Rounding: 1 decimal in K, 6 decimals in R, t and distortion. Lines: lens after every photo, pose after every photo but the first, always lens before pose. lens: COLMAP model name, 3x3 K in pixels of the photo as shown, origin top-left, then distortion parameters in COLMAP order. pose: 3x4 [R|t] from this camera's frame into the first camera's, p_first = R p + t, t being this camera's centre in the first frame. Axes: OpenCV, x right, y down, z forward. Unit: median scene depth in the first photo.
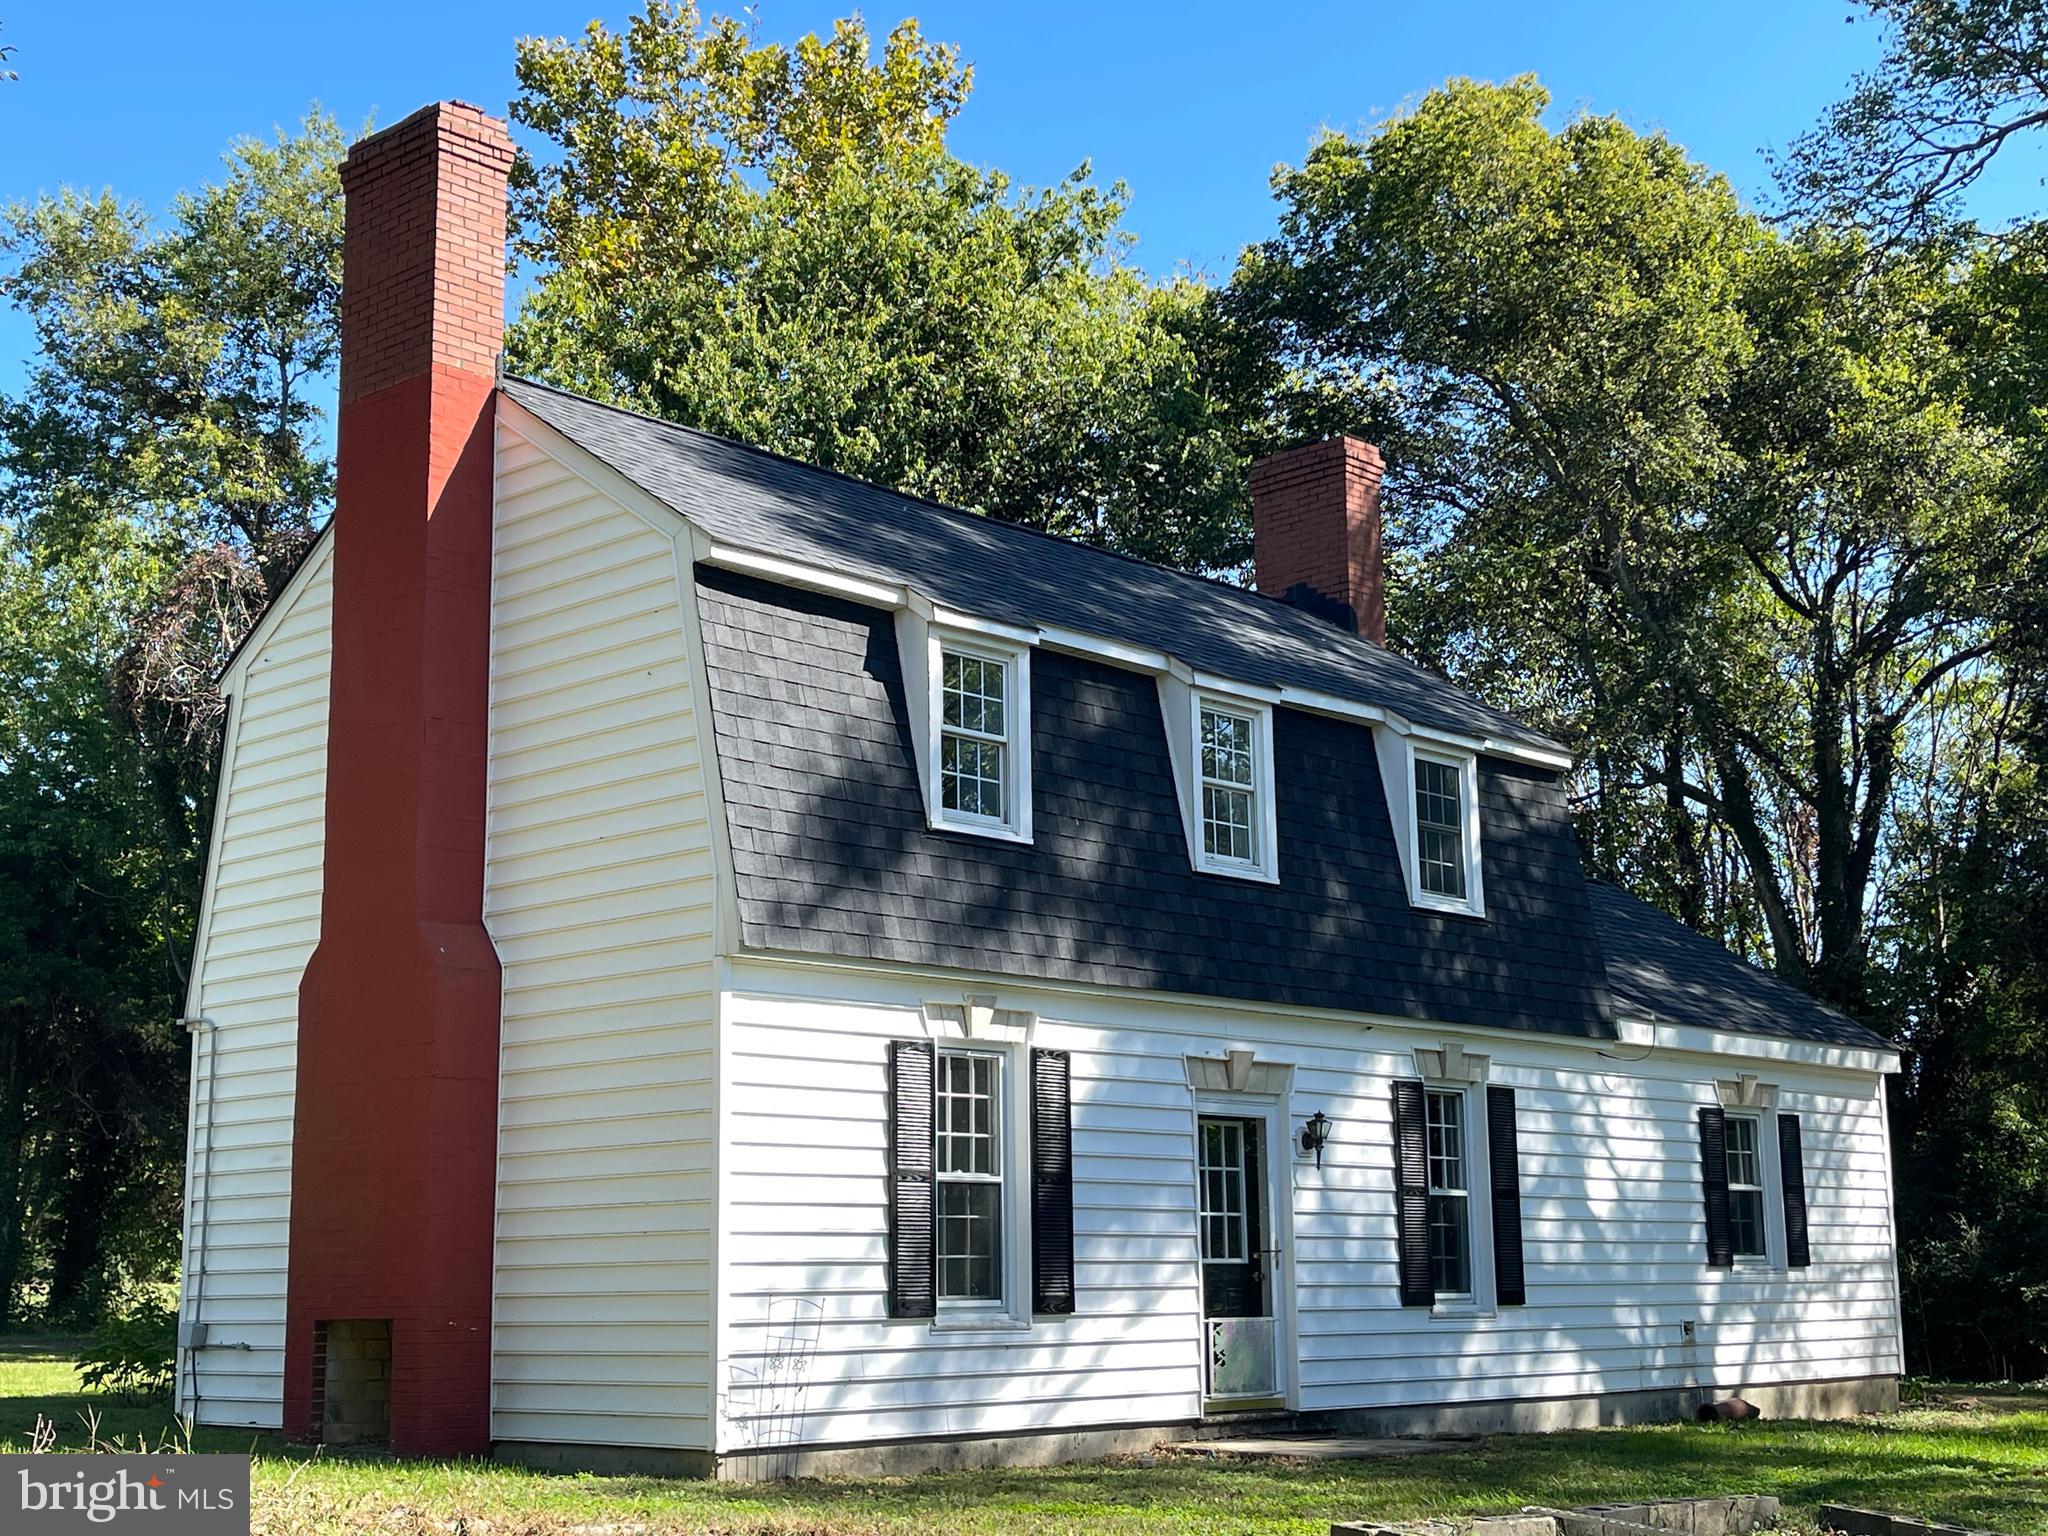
lens RADIAL K [[2683.6, 0, 1024.0], [0, 2683.6, 768.0], [0, 0, 1]] dist [0.021386, 0.003879]
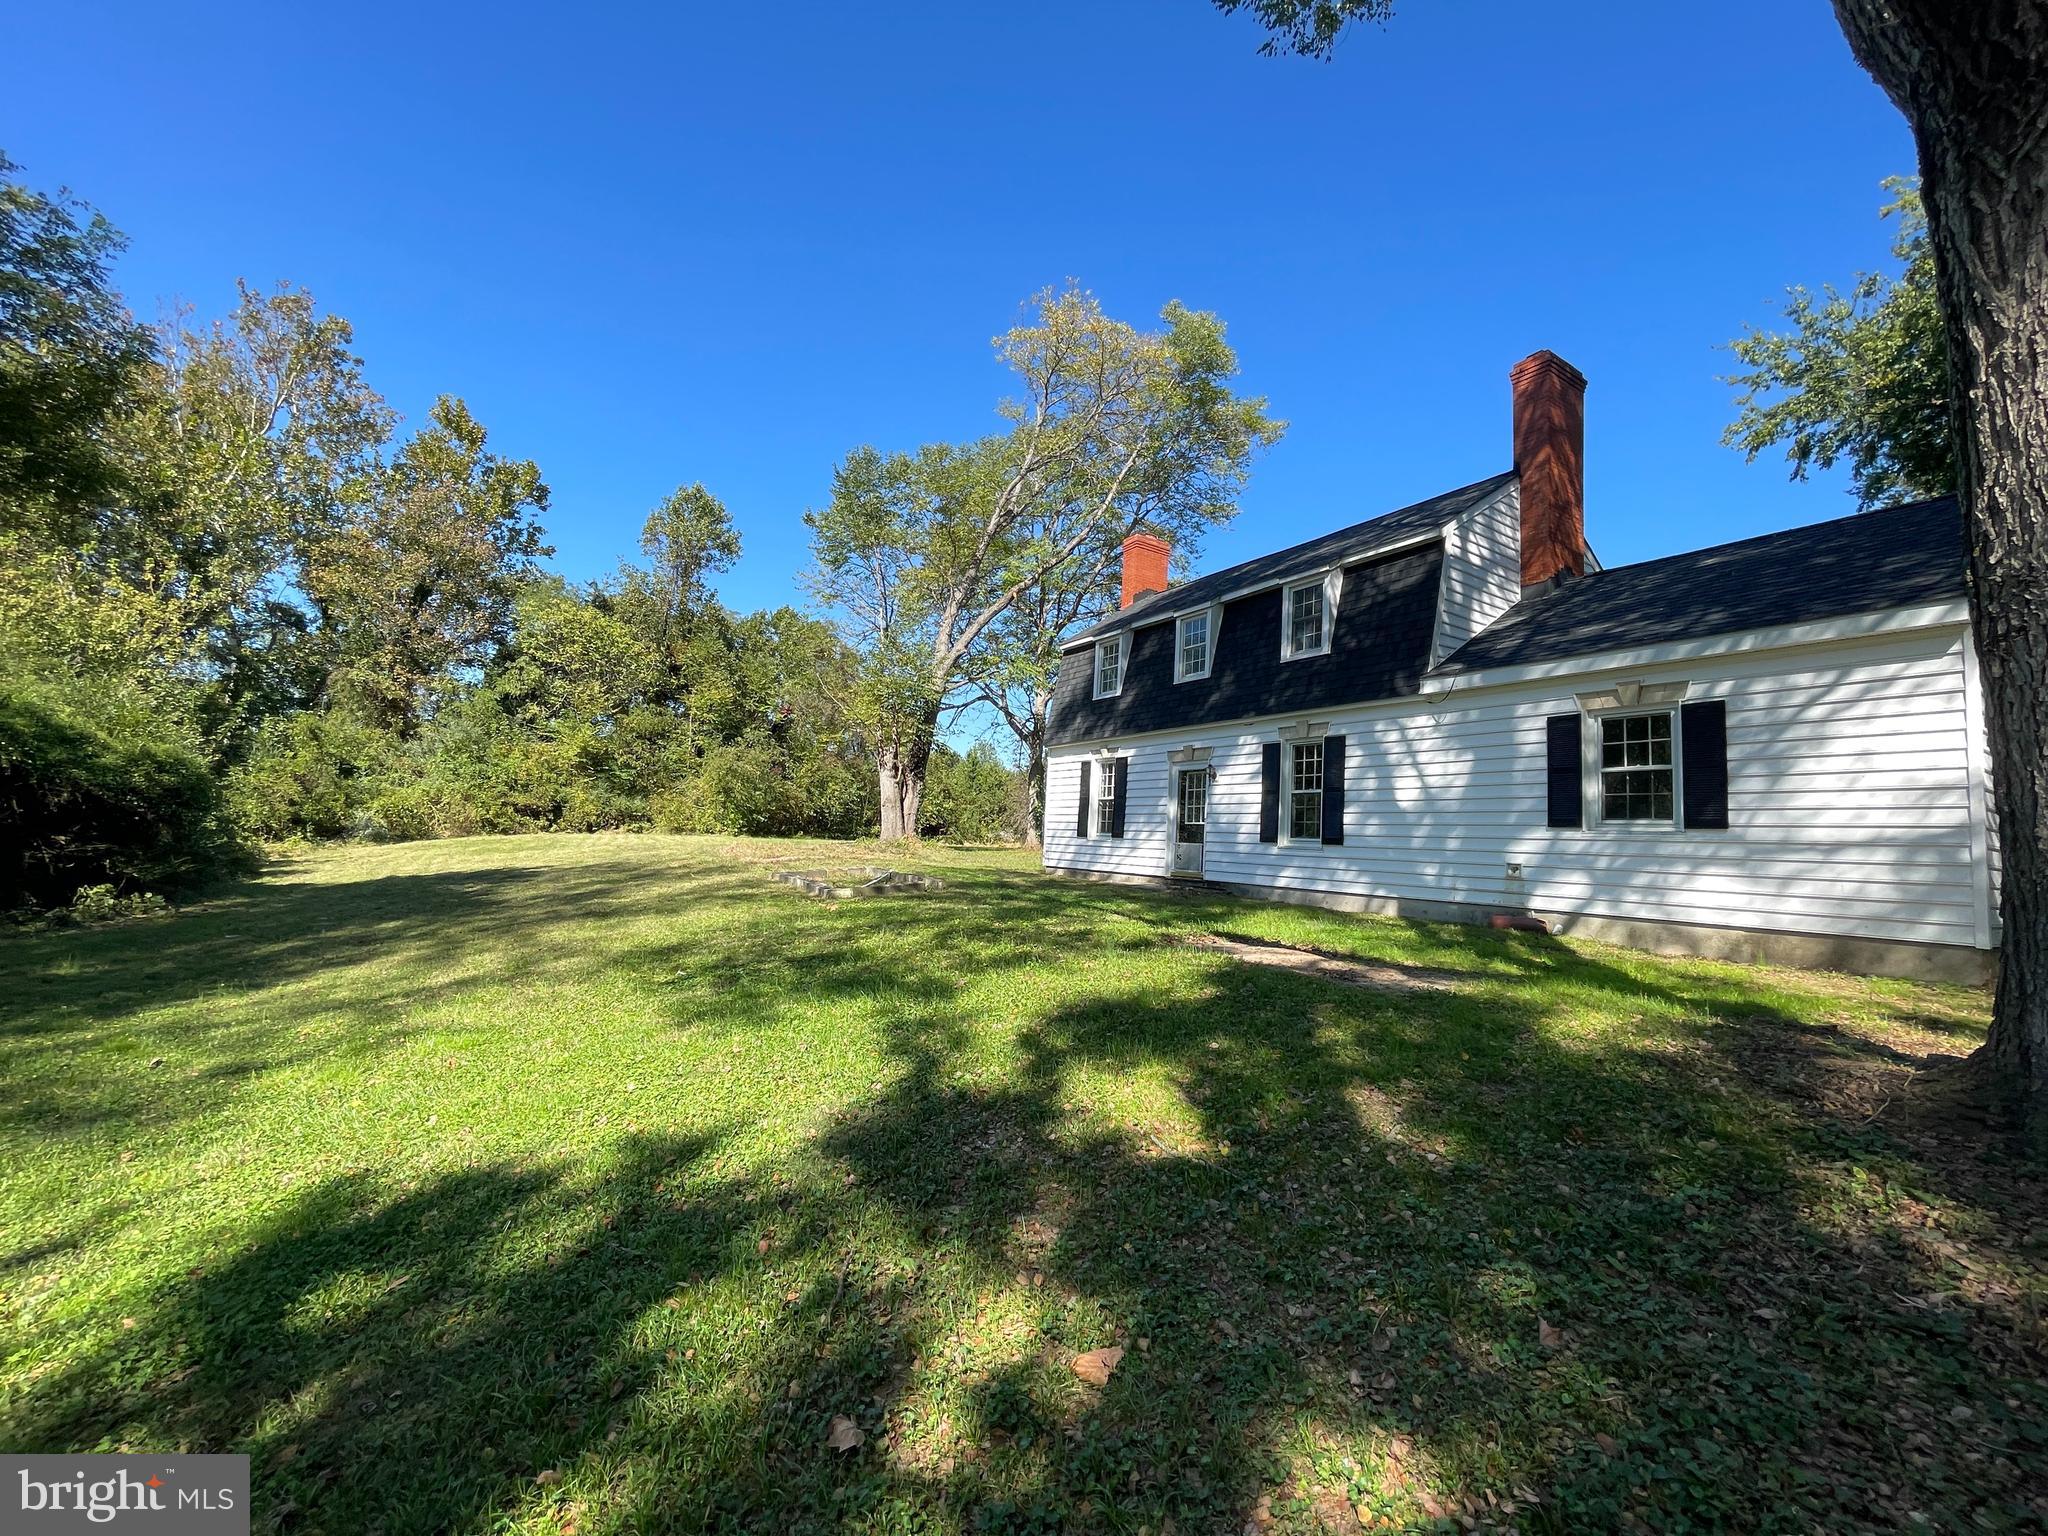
lens RADIAL K [[825.9, 0, 1009.4], [0, 825.9, 793.0], [0, 0, 1]] dist [-0.019816, 0.000041]
pose [[-0.267563, -0.047872, -0.962350, 0.913467], [0.152177, 0.984131, -0.091265, 0.198878], [0.951448, -0.170866, -0.256032, 1.027551]]
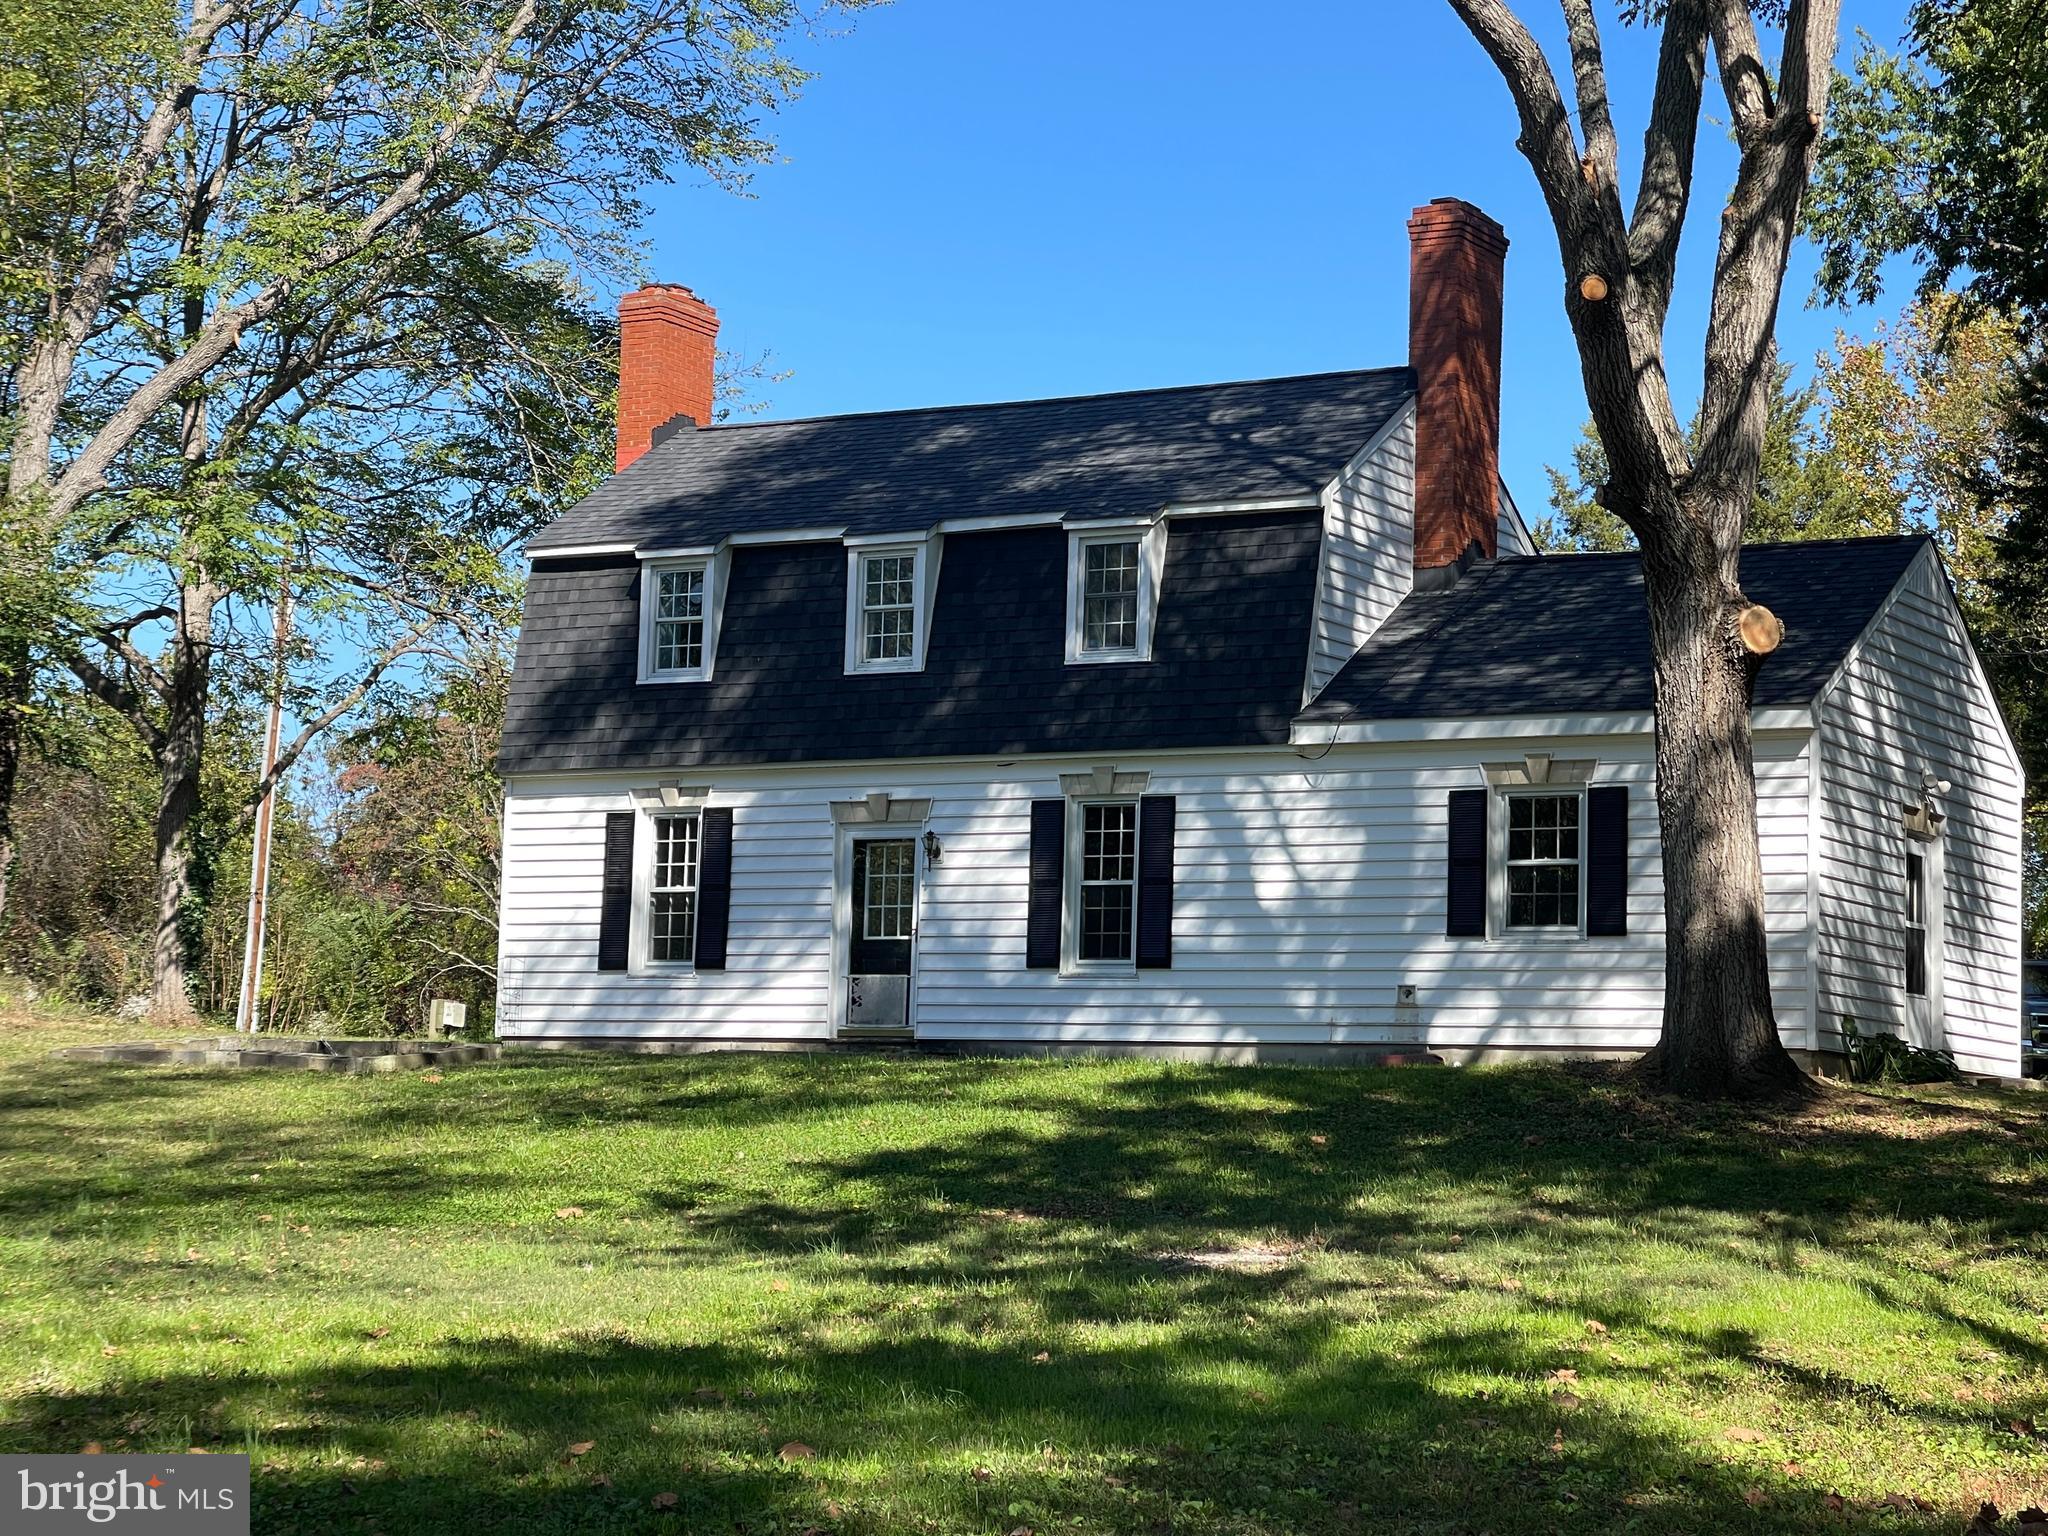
lens RADIAL K [[3902.6, 0, 1024.0], [0, 3902.6, 768.0], [0, 0, 1]] dist [0.022851, -0.033573]
pose [[0.220339, -0.083469, -0.971846, 2.120898], [0.155440, 0.986605, -0.049495, 0.206322], [0.962959, -0.140158, 0.230362, 0.592046]]
